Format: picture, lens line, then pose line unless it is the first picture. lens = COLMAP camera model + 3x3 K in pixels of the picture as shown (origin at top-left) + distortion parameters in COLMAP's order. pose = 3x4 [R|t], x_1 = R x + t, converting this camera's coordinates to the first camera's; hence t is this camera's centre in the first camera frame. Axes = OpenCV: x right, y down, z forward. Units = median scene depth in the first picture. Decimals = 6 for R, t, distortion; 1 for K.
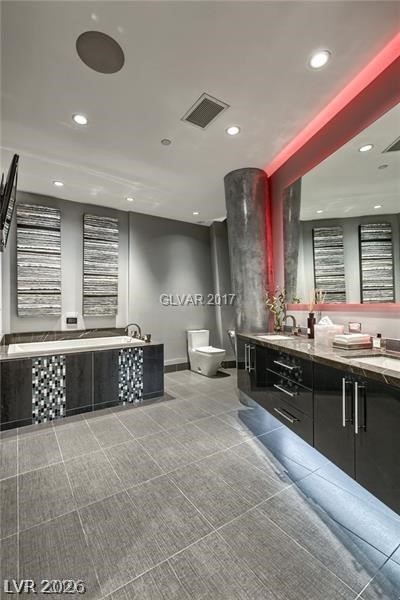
lens RADIAL K [[268.1, 0, 194.6], [0, 268.1, 301.6], [0, 0, 1]] dist [0.001762, -0.001563]
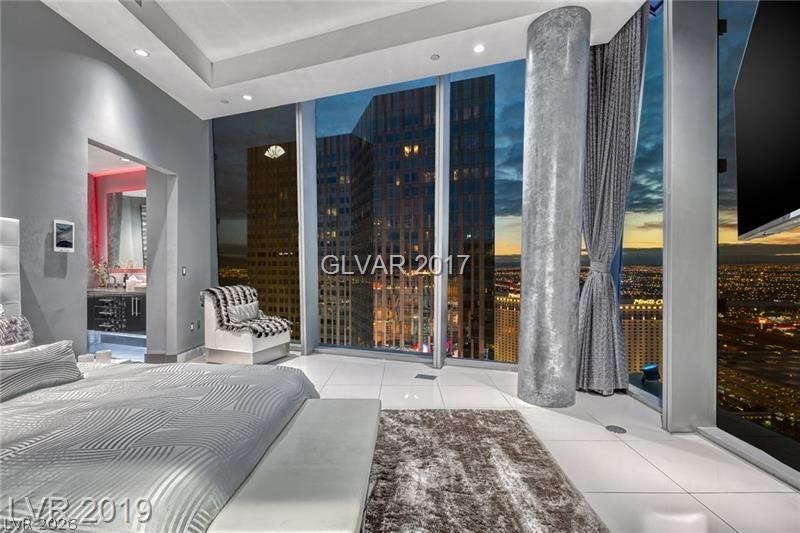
lens RADIAL K [[357.5, 0, 400.1], [0, 357.5, 268.6], [0, 0, 1]] dist [0.001762, -0.001563]
pose [[0.548049, 0.002991, 0.836441, -0.433628], [-0.006573, 0.999978, 0.000731, -0.004537], [-0.836421, -0.005898, 0.548056, -1.434397]]
